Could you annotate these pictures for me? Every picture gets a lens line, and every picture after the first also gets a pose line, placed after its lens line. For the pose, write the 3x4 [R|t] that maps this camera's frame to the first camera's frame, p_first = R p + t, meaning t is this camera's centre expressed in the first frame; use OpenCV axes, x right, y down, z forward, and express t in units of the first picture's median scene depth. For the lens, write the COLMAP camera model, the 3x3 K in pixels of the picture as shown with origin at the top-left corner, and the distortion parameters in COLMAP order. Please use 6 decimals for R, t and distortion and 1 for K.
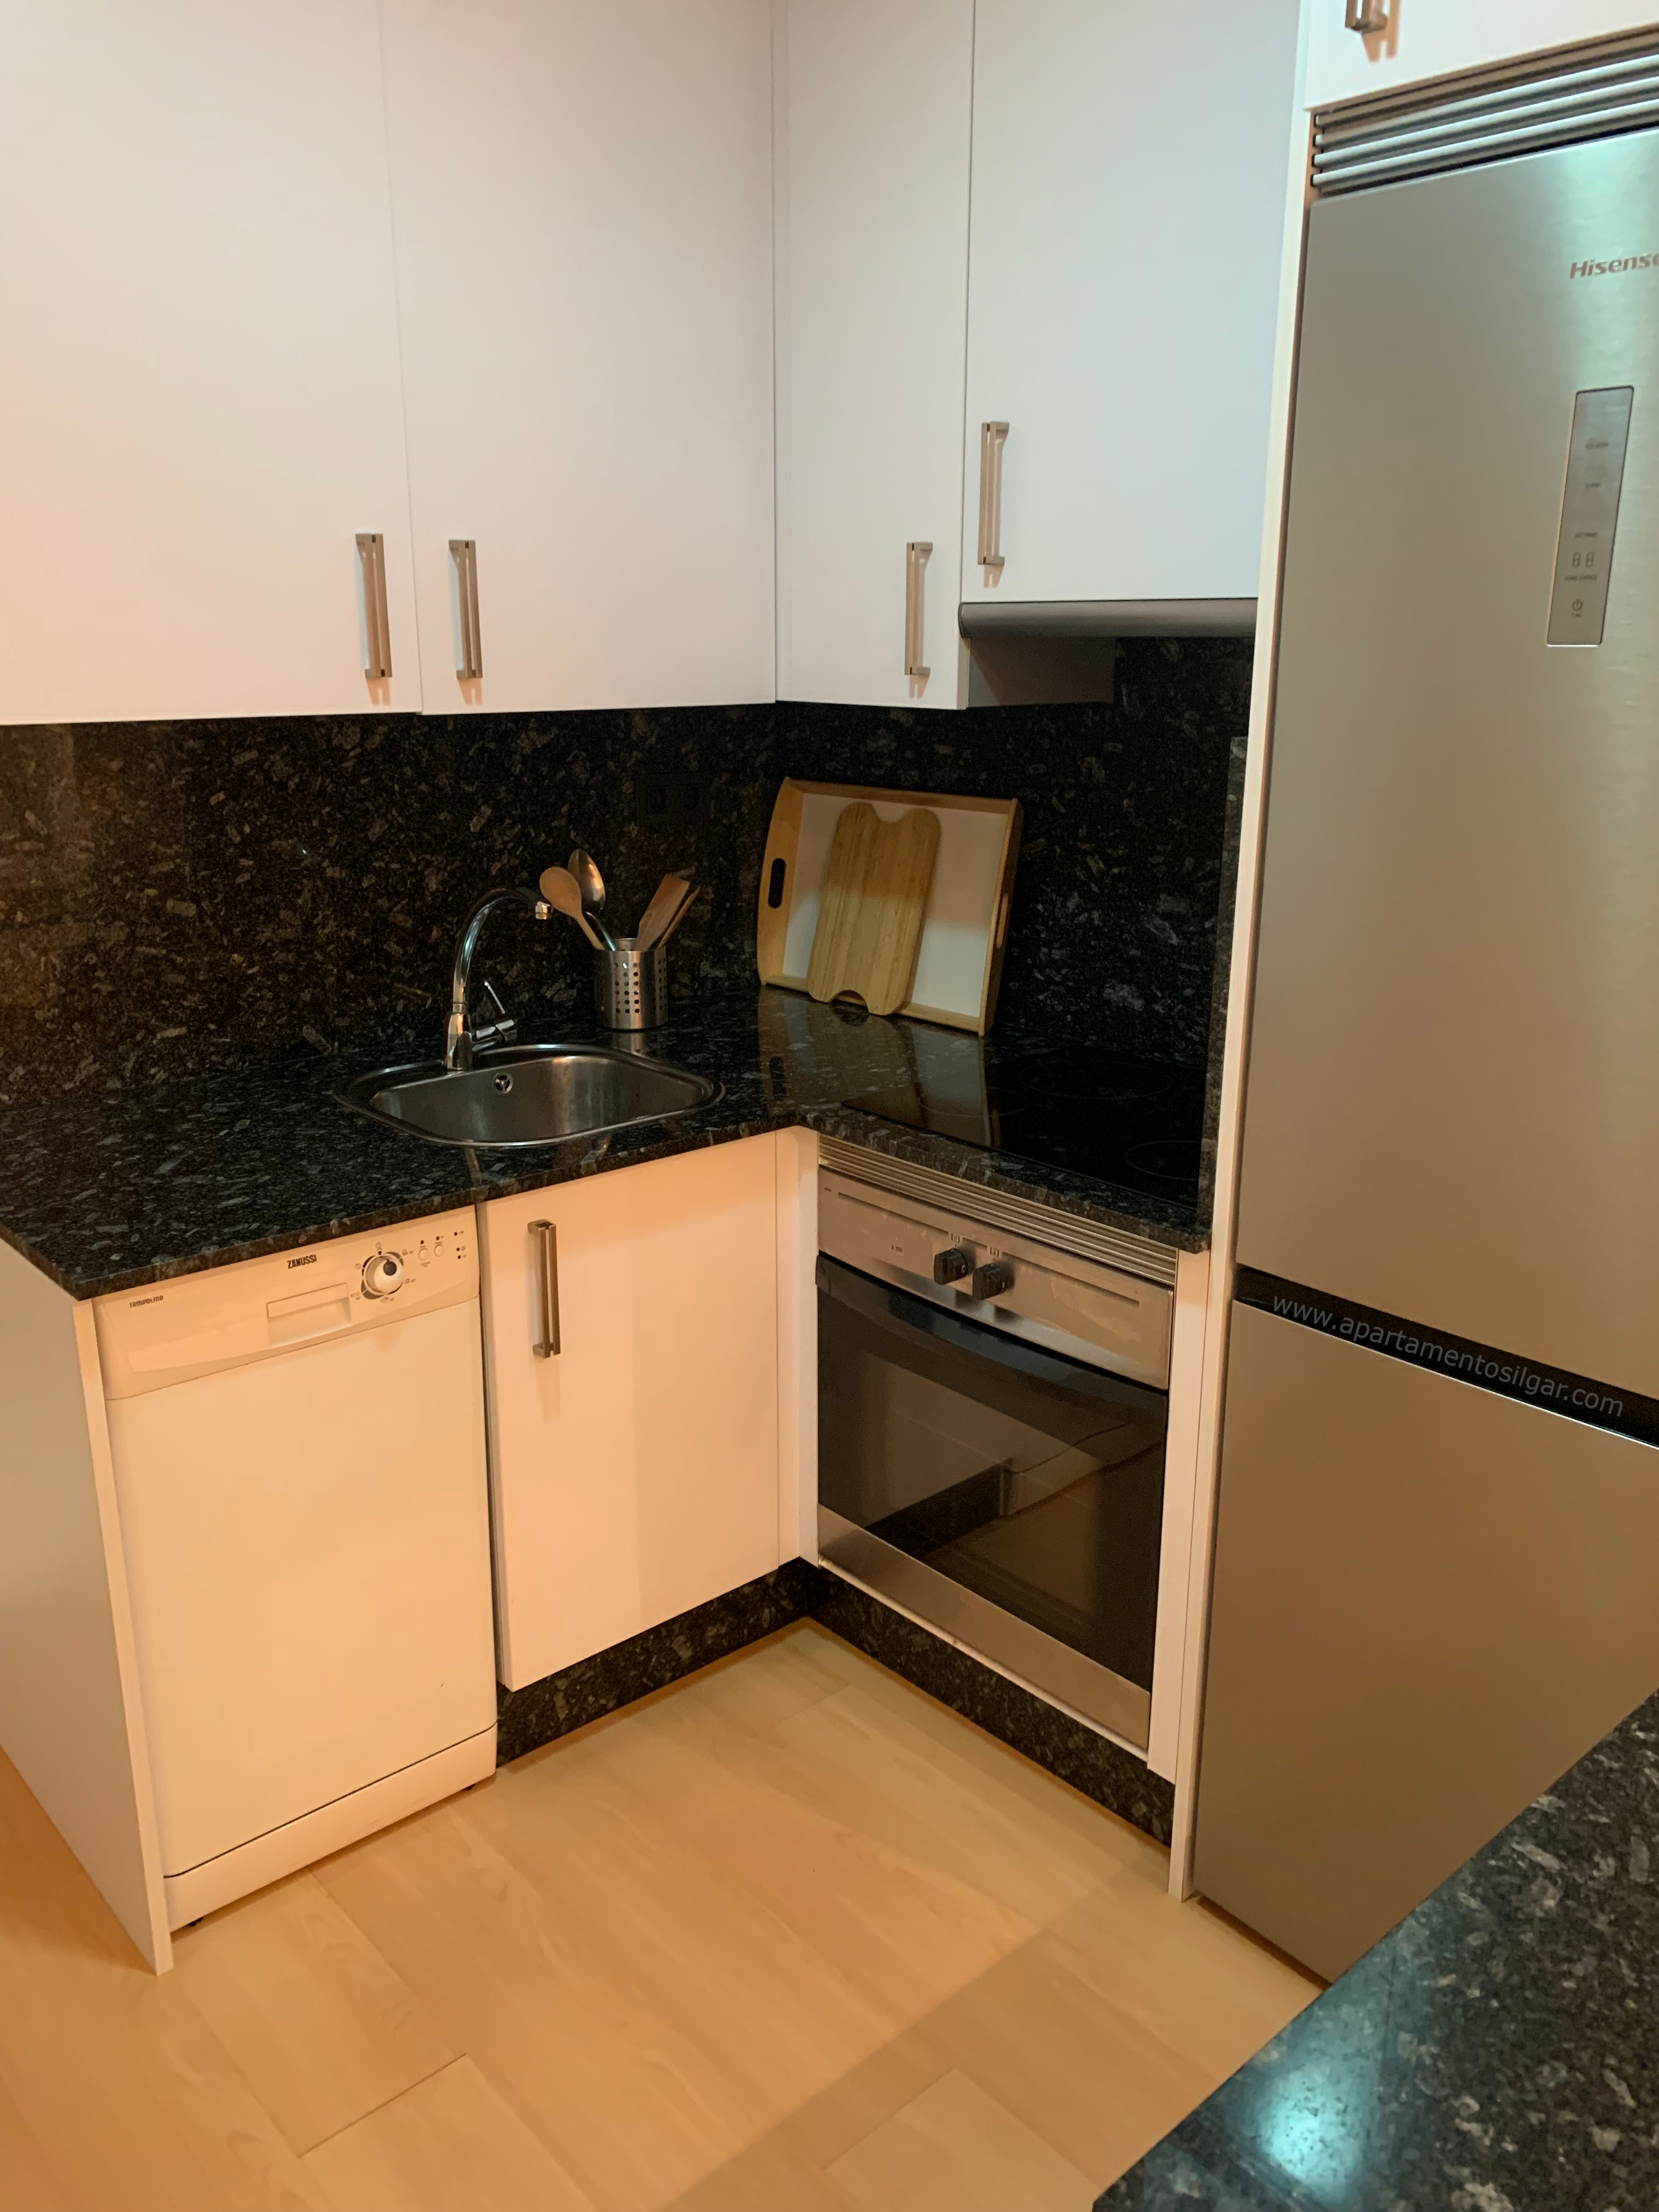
lens RADIAL K [[1717.9, 0, 829.3], [0, 1717.9, 1126.9], [0, 0, 1]] dist [0.016226, -0.021727]
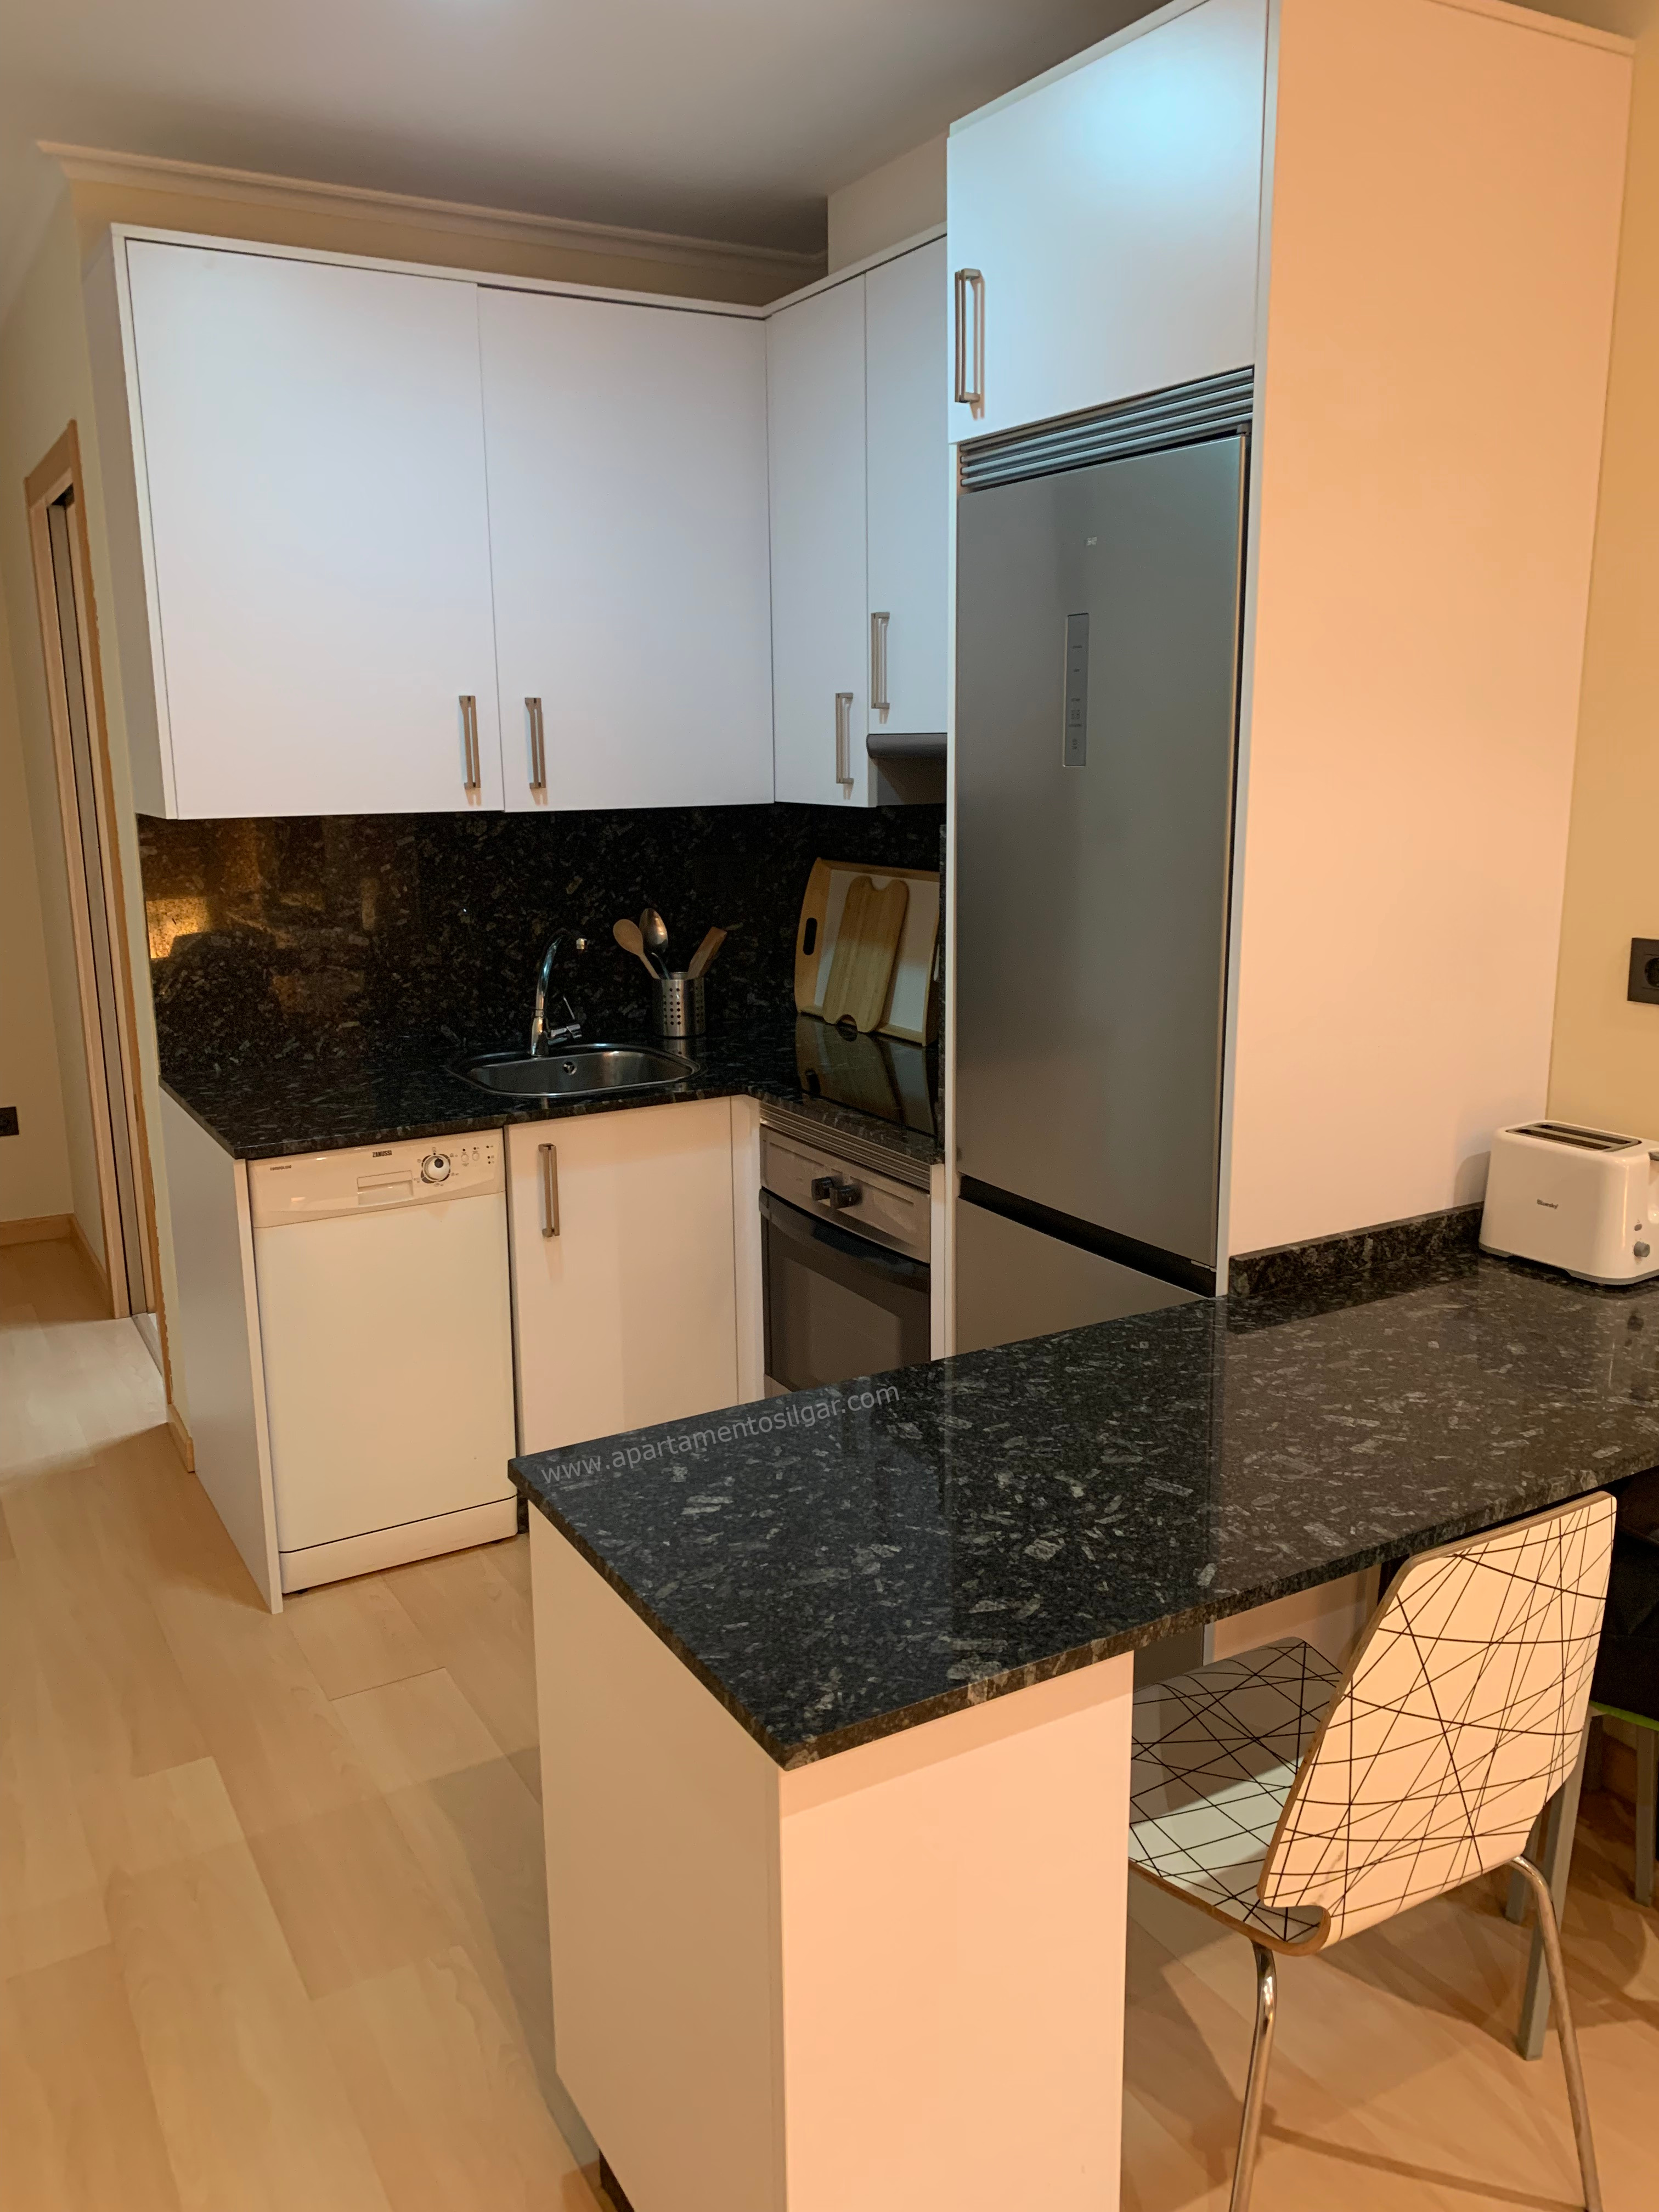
lens RADIAL K [[1717.9, 0, 828.3], [0, 1717.9, 1102.3], [0, 0, 1]] dist [0.016226, -0.021727]
pose [[0.980091, 0.028451, -0.196498, 0.331208], [-0.042142, 0.996939, -0.065850, 0.096818], [0.194023, 0.072820, 0.978291, -0.382351]]
